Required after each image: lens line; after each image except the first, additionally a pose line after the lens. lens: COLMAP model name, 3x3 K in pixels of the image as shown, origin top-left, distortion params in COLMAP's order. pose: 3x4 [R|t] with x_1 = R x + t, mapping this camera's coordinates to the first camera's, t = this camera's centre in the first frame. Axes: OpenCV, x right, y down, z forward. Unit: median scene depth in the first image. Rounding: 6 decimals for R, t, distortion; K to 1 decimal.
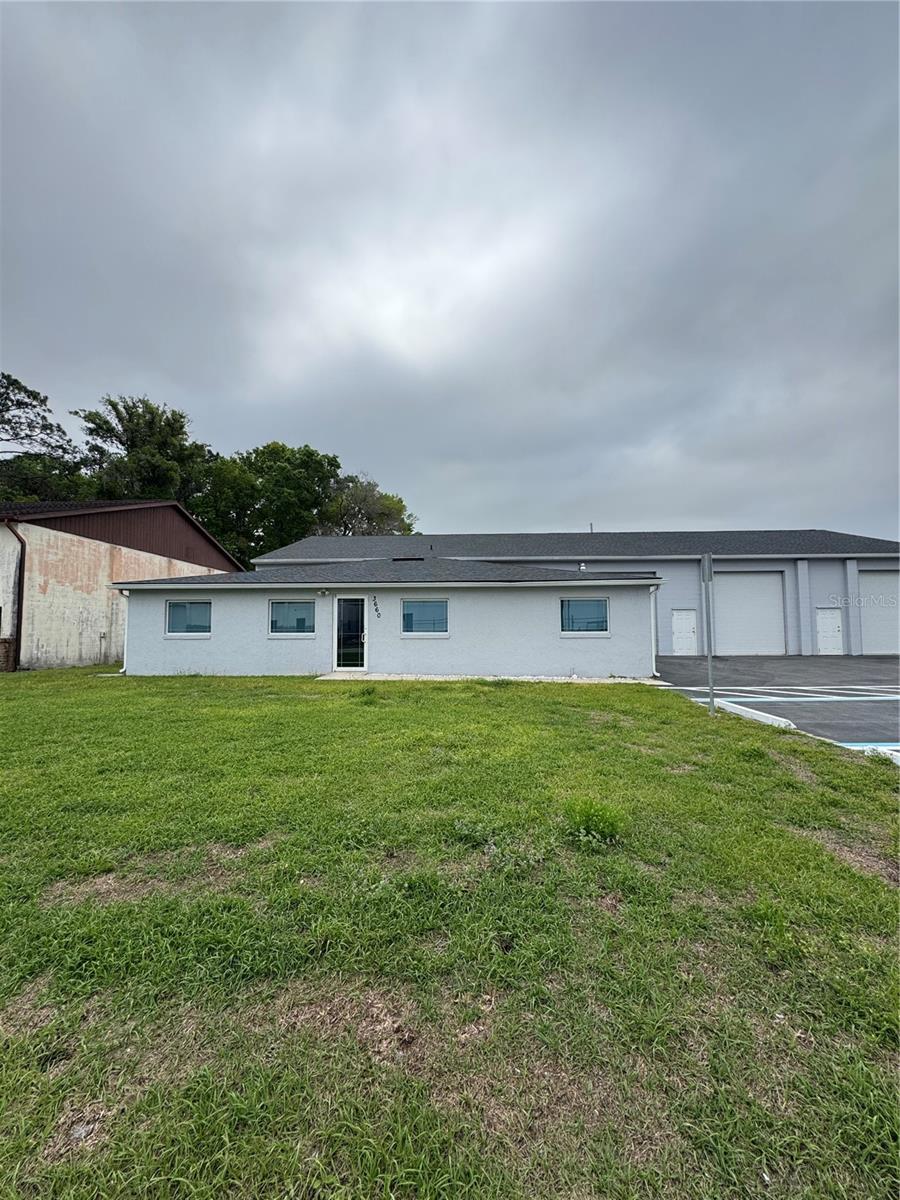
lens RADIAL K [[477.3, 0, 448.7], [0, 477.3, 590.6], [0, 0, 1]] dist [-0.000868, 0.000498]
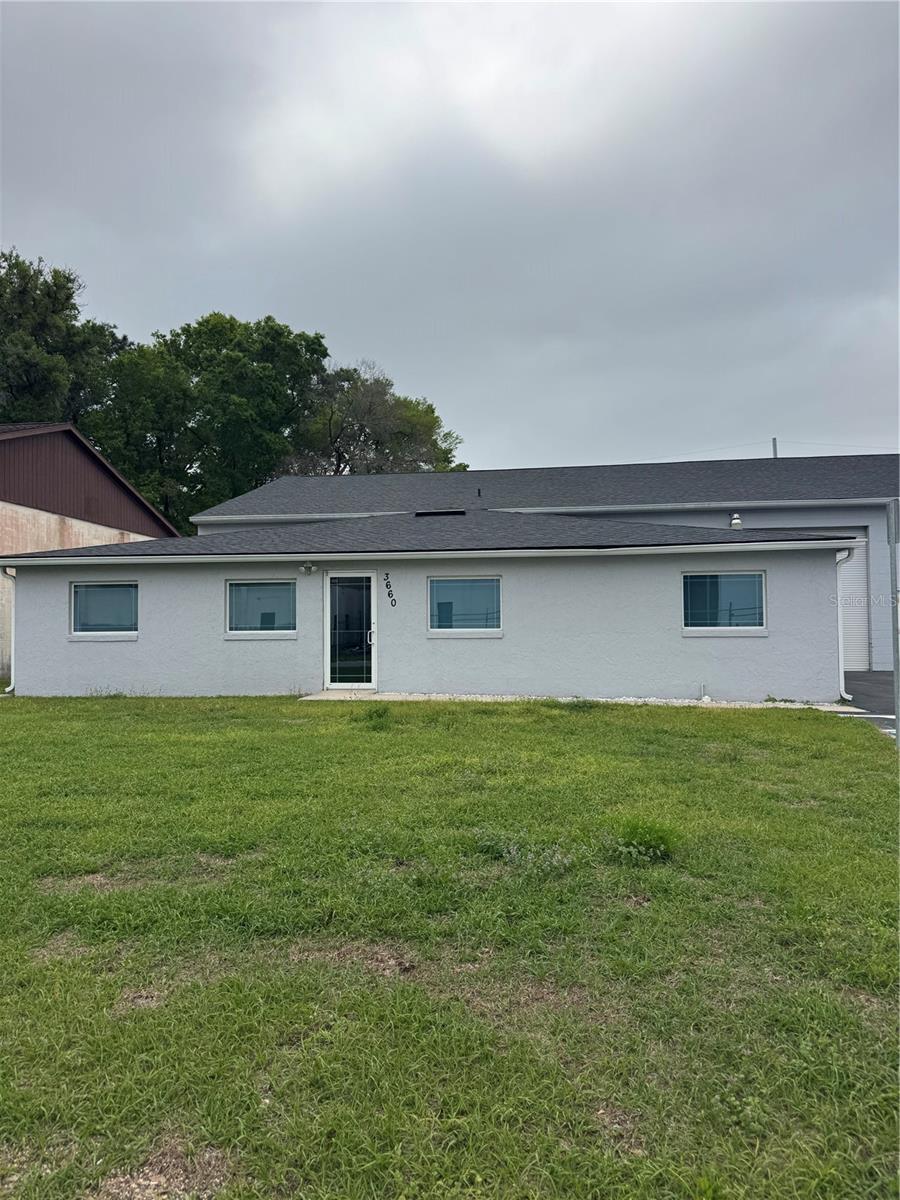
lens RADIAL K [[845.0, 0, 438.6], [0, 845.0, 597.7], [0, 0, 1]] dist [0.019472, -0.016435]
pose [[0.995305, -0.006866, -0.096539, 0.021622], [0.010687, 0.999177, 0.039117, 0.001425], [0.096191, -0.039965, 0.994560, -0.109811]]
